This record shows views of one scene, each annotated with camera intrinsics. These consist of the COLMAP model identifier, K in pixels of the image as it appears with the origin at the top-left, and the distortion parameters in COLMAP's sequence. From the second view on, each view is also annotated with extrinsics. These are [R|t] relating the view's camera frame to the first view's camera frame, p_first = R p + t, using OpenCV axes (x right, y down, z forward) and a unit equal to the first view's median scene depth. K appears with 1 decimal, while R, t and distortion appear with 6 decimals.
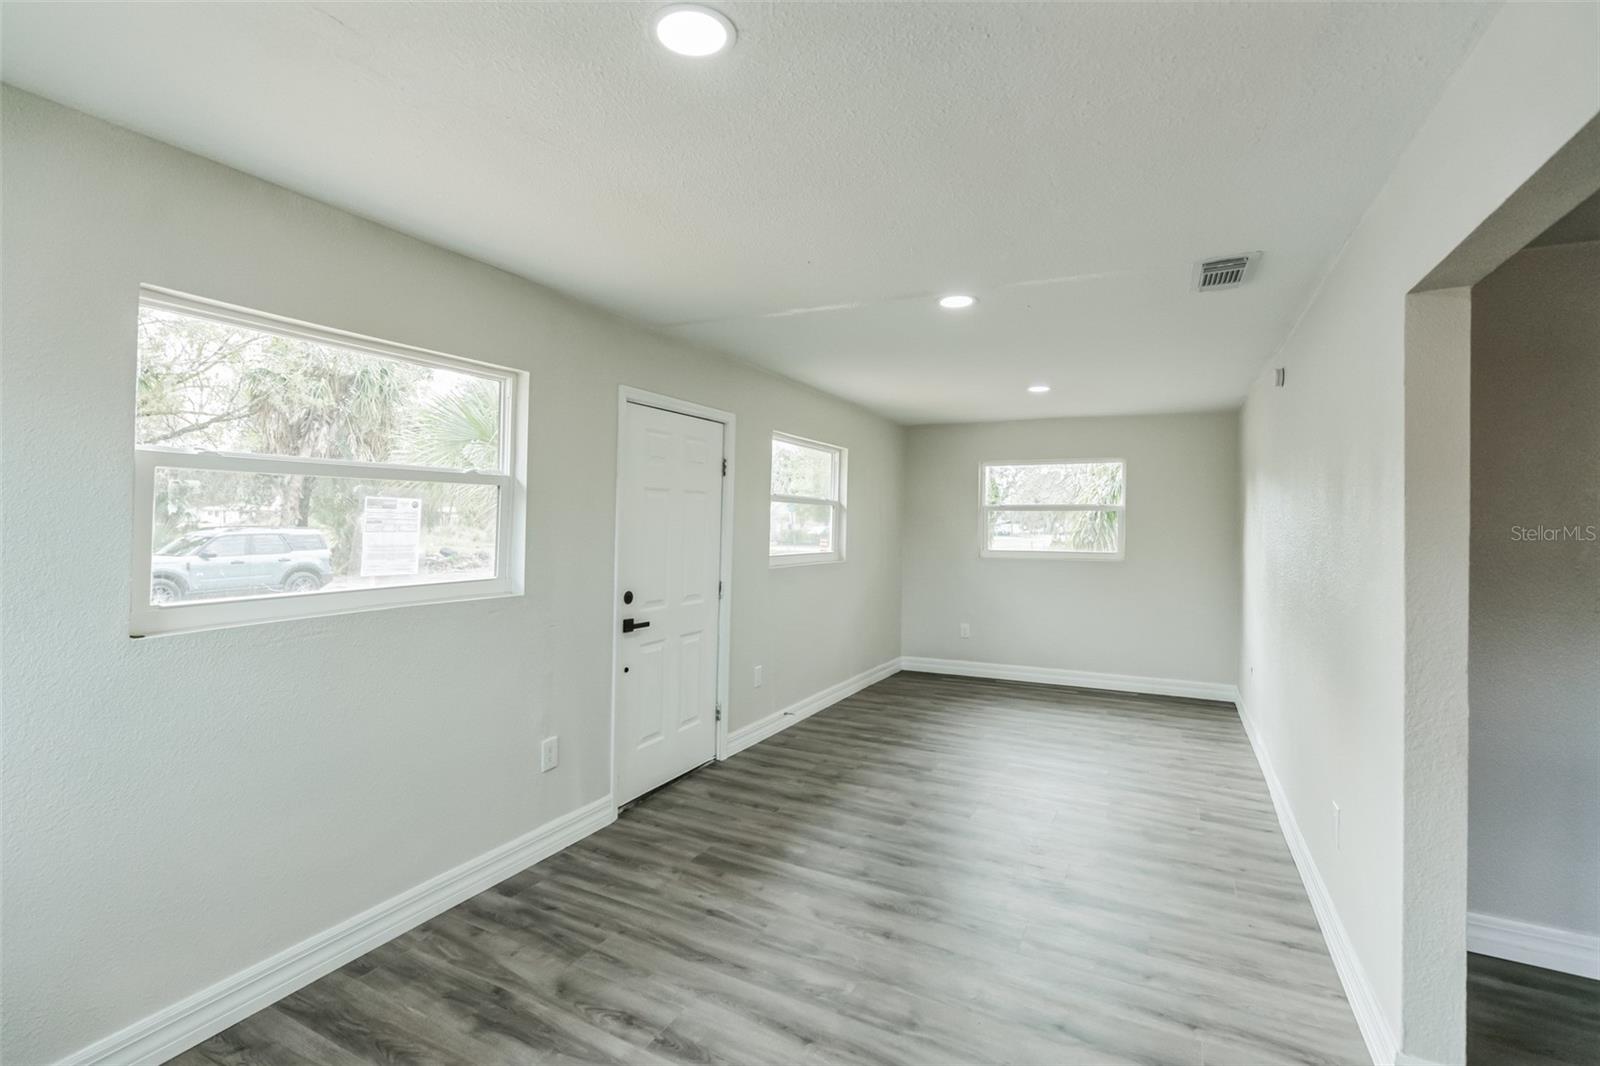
lens RADIAL K [[723.7, 0, 804.1], [0, 723.7, 524.2], [0, 0, 1]] dist [-0.001877, 0.001409]
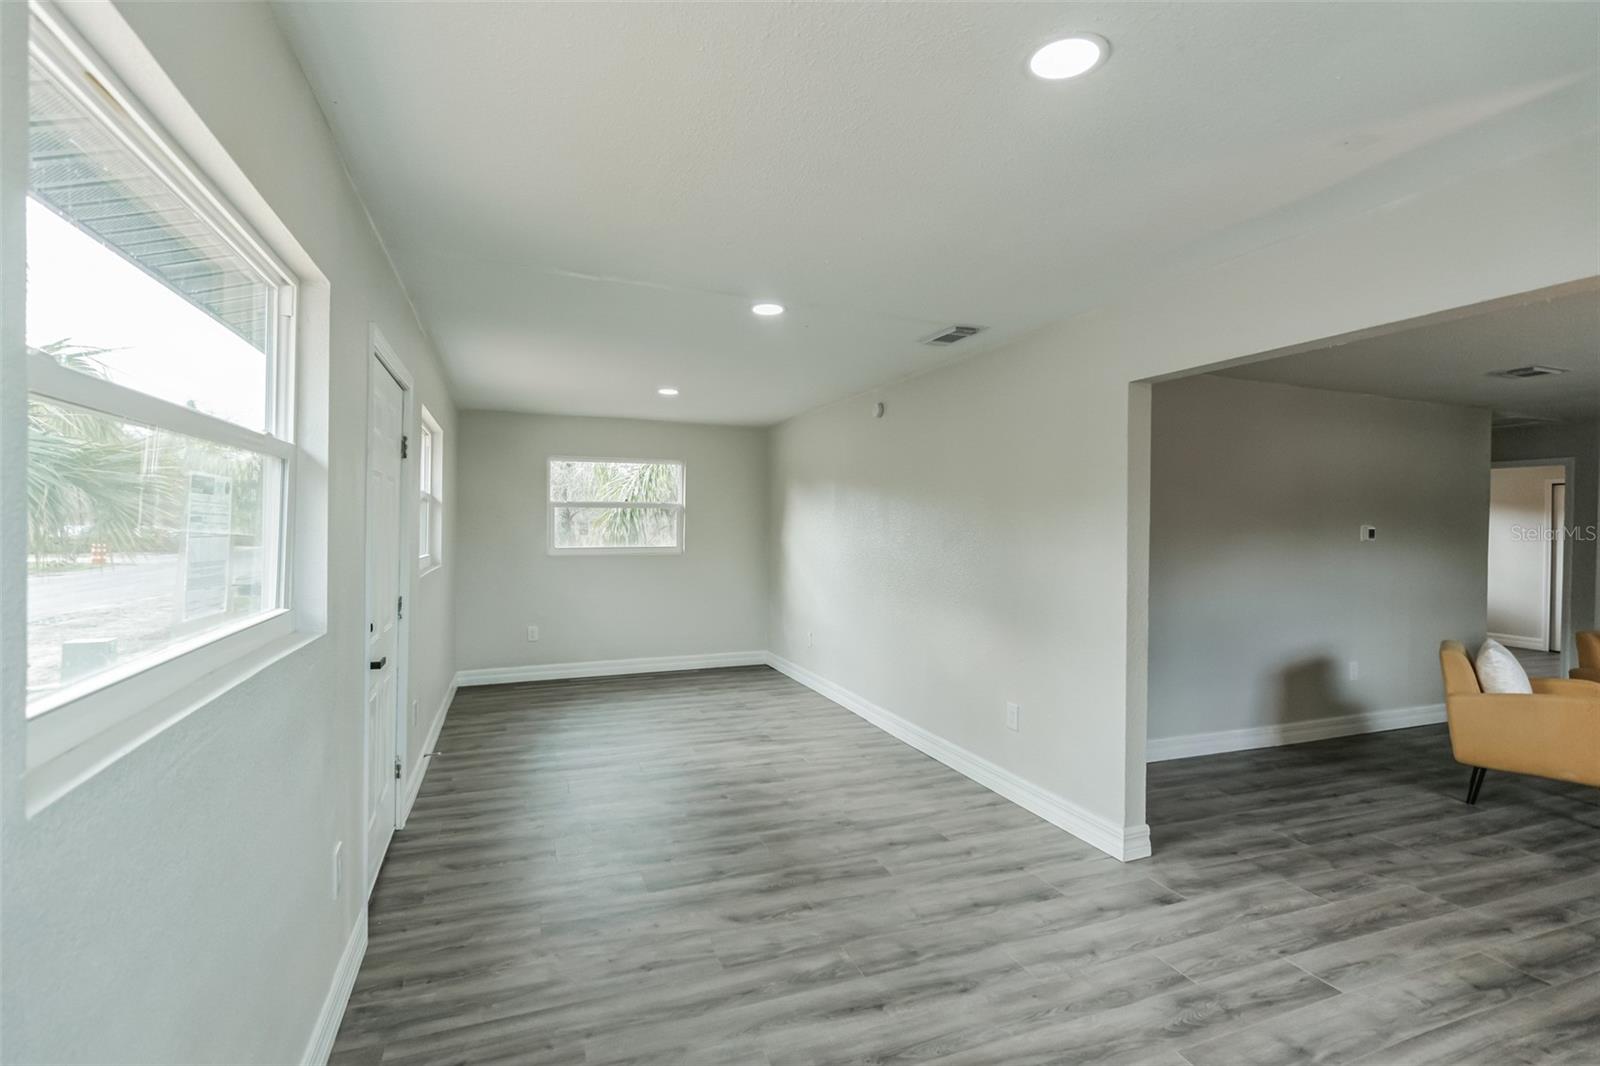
lens RADIAL K [[723.7, 0, 800.0], [0, 723.7, 530.0], [0, 0, 1]] dist [-0.001877, 0.001409]
pose [[0.671941, -0.011789, 0.740511, -0.535220], [0.001707, 0.999895, 0.014369, -0.001487], [-0.740603, -0.008391, 0.671891, 0.236212]]
